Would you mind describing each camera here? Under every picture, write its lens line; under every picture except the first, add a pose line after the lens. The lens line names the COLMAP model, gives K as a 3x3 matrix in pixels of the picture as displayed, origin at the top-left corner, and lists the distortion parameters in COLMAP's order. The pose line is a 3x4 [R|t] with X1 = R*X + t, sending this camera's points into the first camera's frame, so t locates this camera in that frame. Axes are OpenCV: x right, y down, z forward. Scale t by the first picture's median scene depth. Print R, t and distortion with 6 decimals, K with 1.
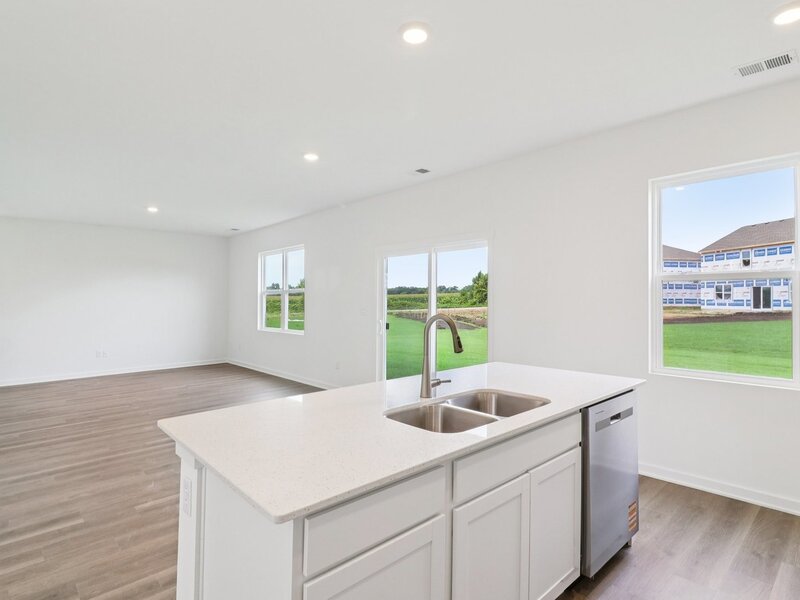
lens RADIAL K [[424.6, 0, 400.0], [0, 424.6, 294.9], [0, 0, 1]] dist [0.005453, -0.017208]
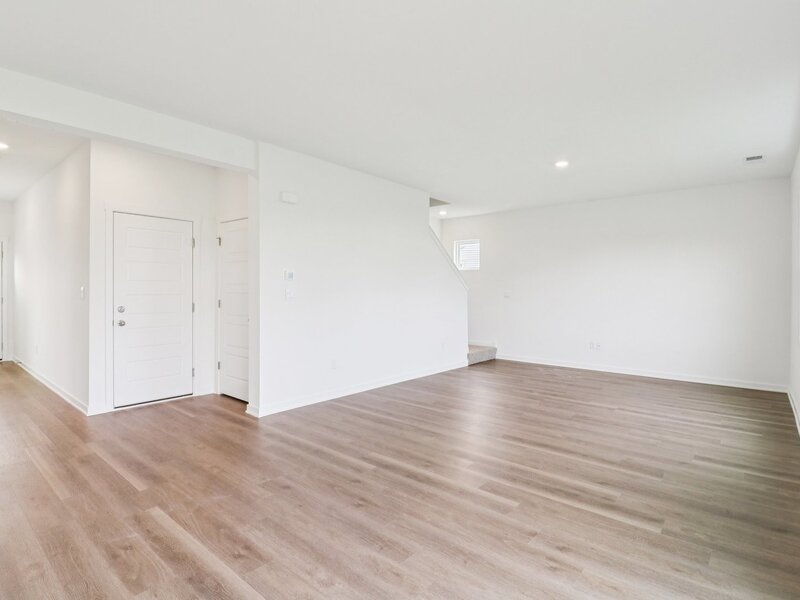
lens RADIAL K [[426.8, 0, 401.5], [0, 426.8, 286.9], [0, 0, 1]] dist [0.005690, -0.013107]
pose [[0.127124, -0.005697, -0.991870, 0.163147], [0.007716, 0.999959, -0.004754, 0.024357], [0.991857, -0.007049, 0.127163, 0.680811]]
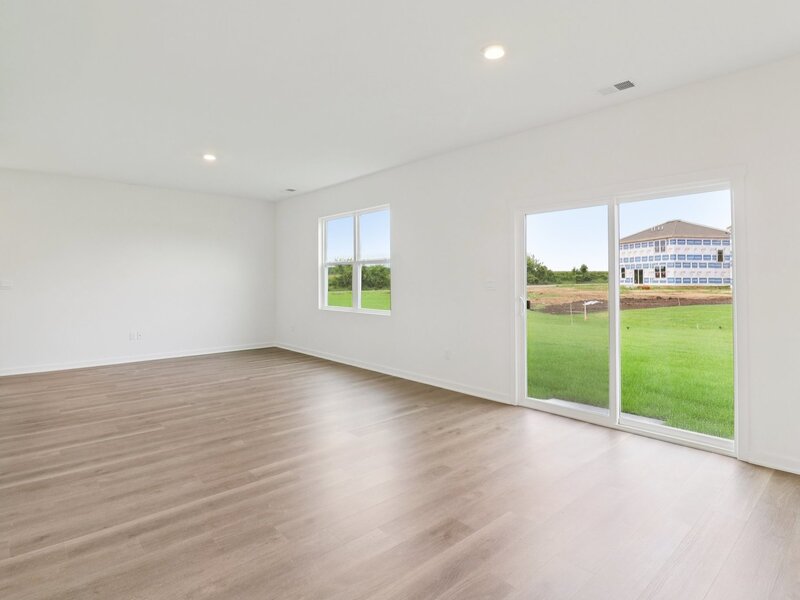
lens RADIAL K [[427.9, 0, 394.6], [0, 427.9, 287.6], [0, 0, 1]] dist [0.005192, -0.013950]
pose [[0.999892, 0.002222, -0.014525, -0.250912], [-0.001767, 0.999509, 0.031271, 0.018323], [0.014587, -0.031242, 0.999405, 0.220799]]
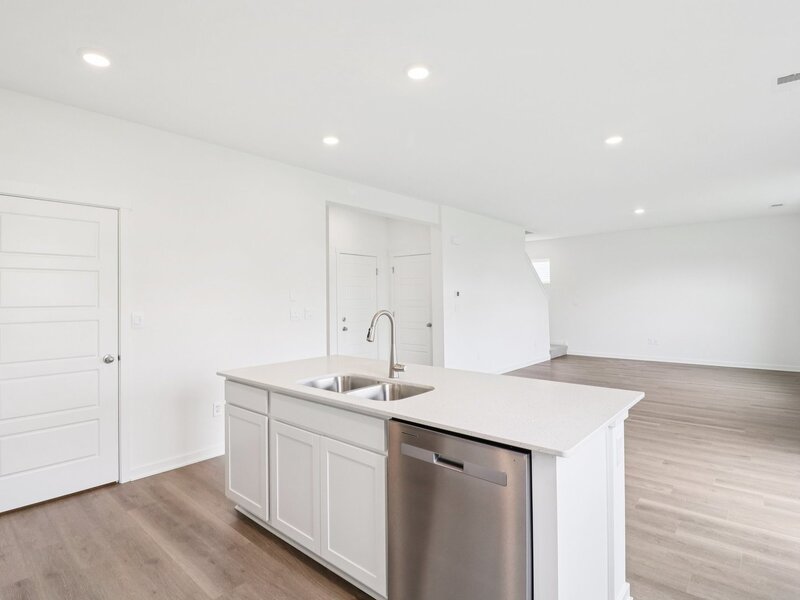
lens RADIAL K [[416.6, 0, 396.6], [0, 416.6, 284.6], [0, 0, 1]] dist [-0.029273, -0.001213]
pose [[0.085270, -0.034625, -0.995756, 0.455518], [0.029150, 0.999055, -0.032243, 0.003857], [0.995931, -0.026277, 0.086198, 0.313856]]
